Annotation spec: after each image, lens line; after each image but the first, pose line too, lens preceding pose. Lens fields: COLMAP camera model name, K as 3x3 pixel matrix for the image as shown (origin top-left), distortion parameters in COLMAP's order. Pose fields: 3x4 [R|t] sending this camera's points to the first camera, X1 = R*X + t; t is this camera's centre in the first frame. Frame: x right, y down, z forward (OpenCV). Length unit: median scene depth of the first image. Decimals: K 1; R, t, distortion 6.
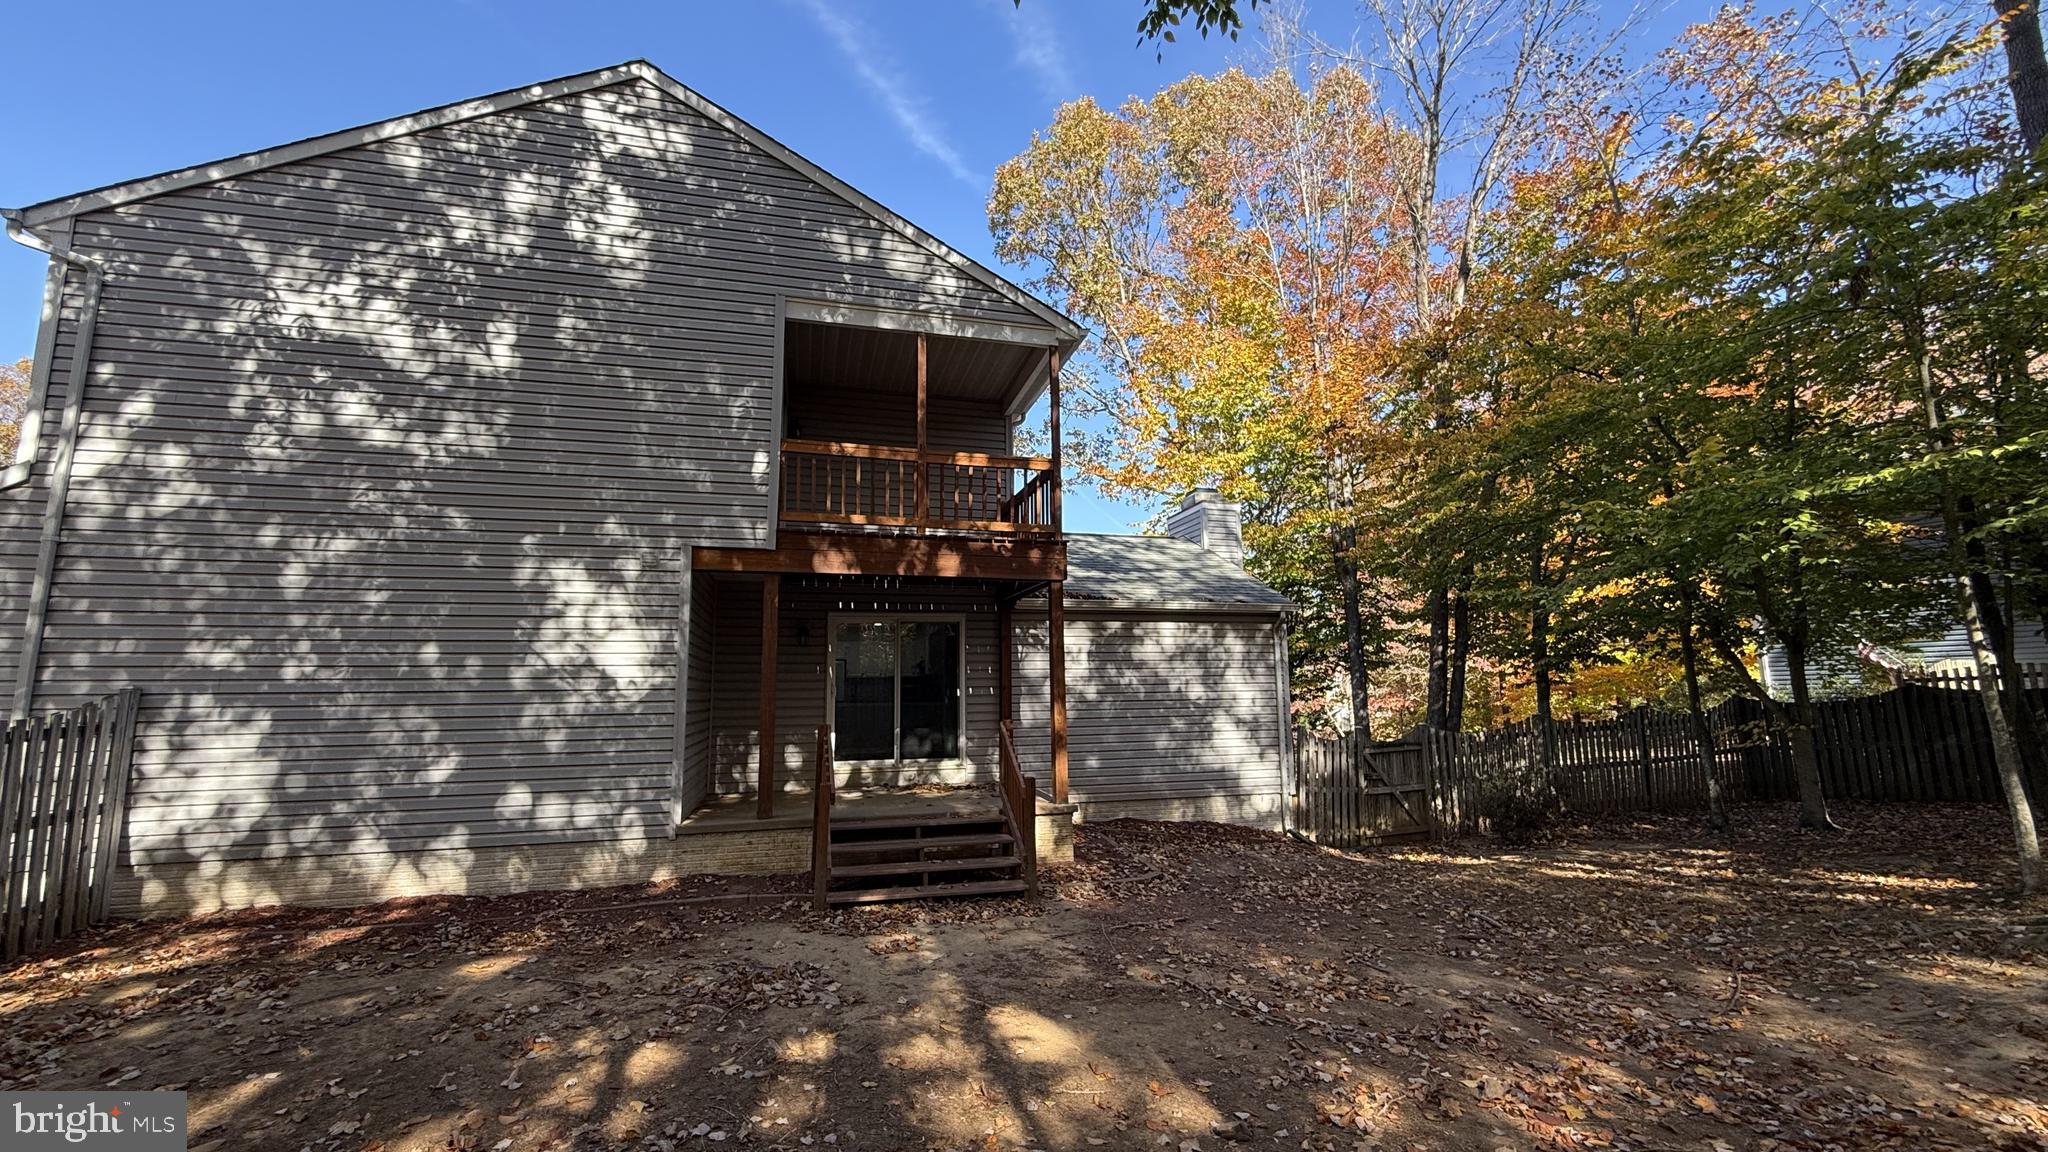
lens RADIAL K [[818.5, 0, 1017.5], [0, 818.5, 574.1], [0, 0, 1]] dist [-0.000547, 0.000024]
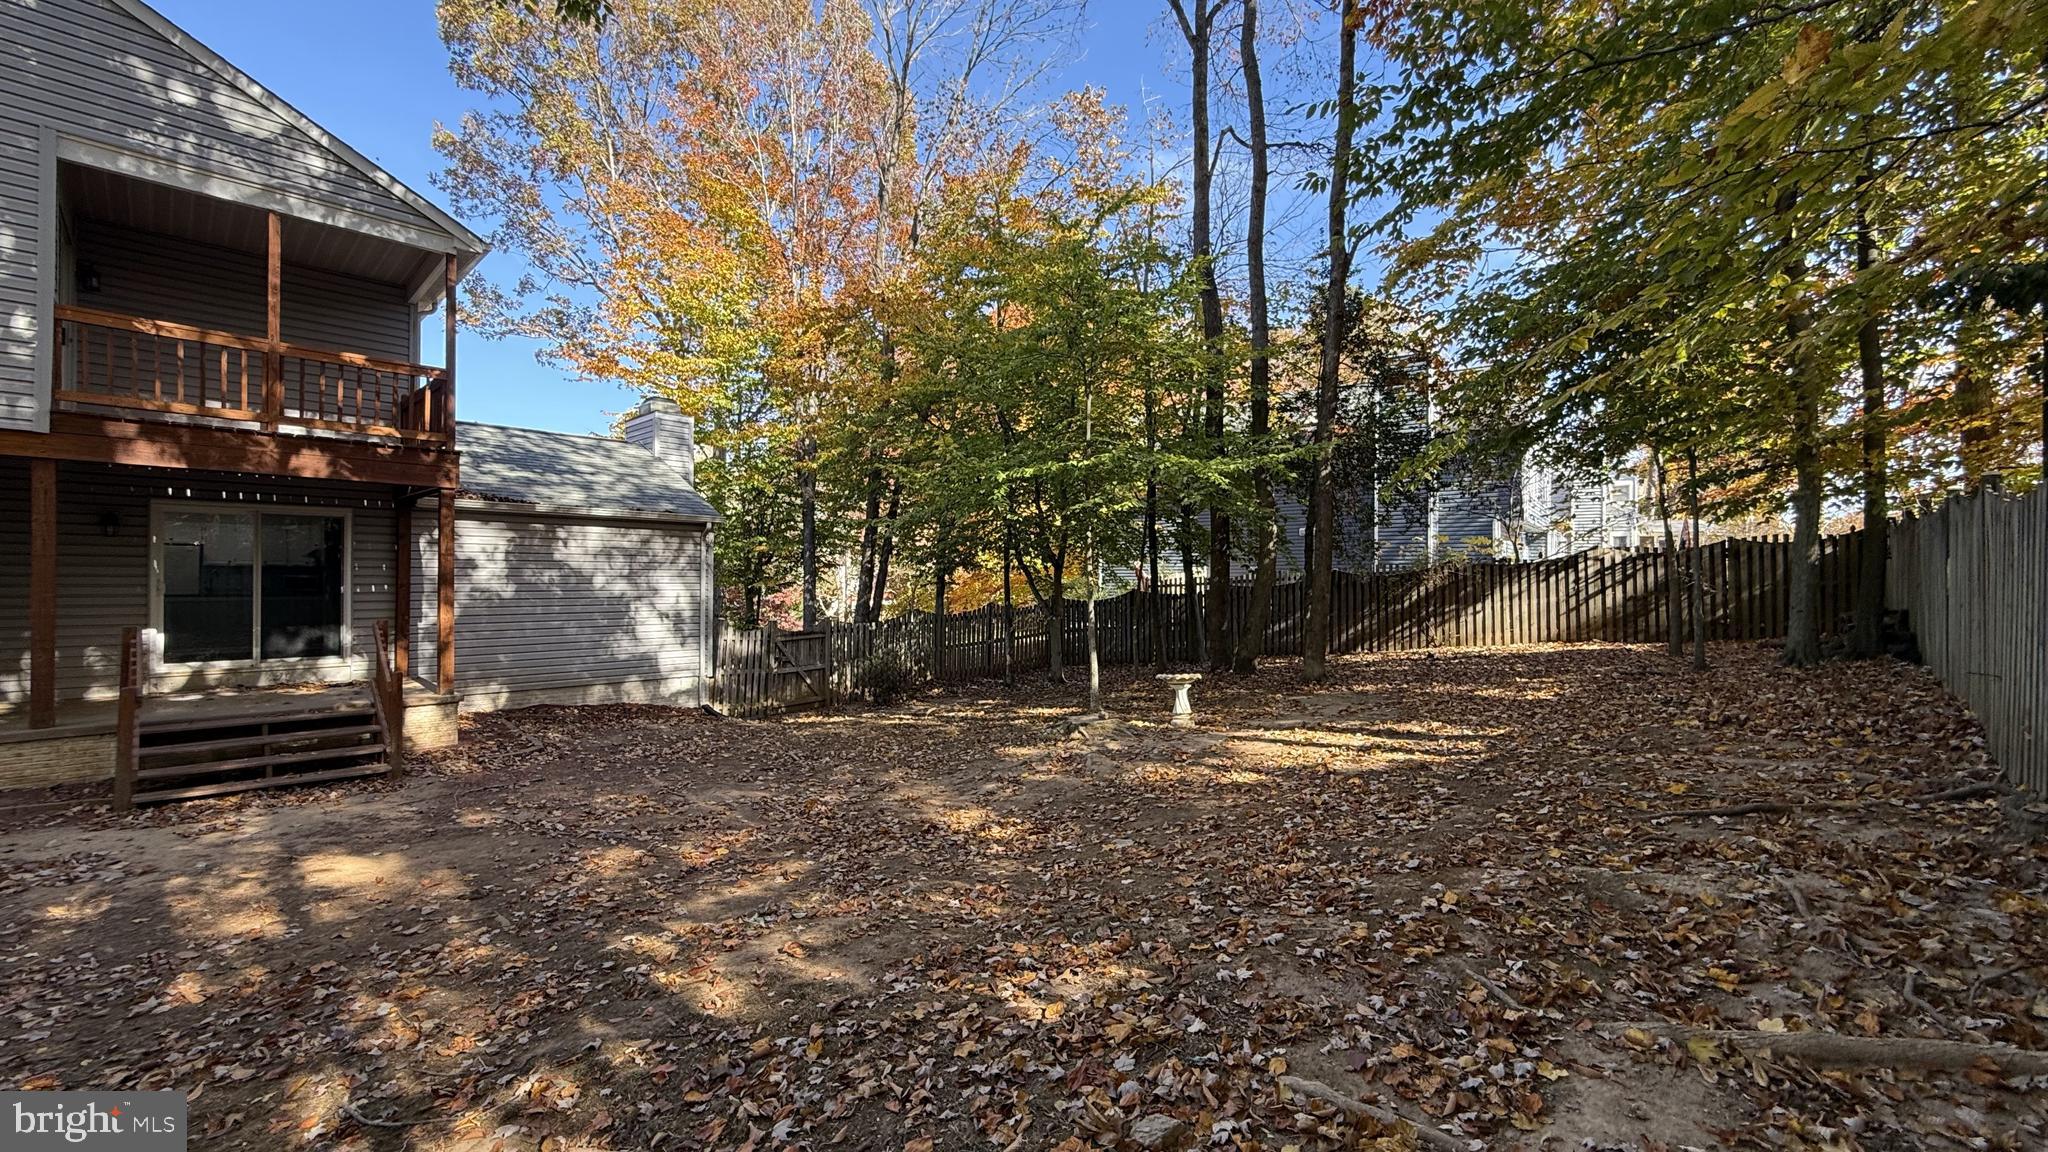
lens RADIAL K [[818.5, 0, 1017.5], [0, 818.5, 574.1], [0, 0, 1]] dist [-0.000547, 0.000024]
pose [[0.852585, 0.020087, 0.522202, 0.110764], [-0.091449, 0.989577, 0.111242, -0.058493], [-0.514524, -0.142598, 0.845536, -0.247719]]
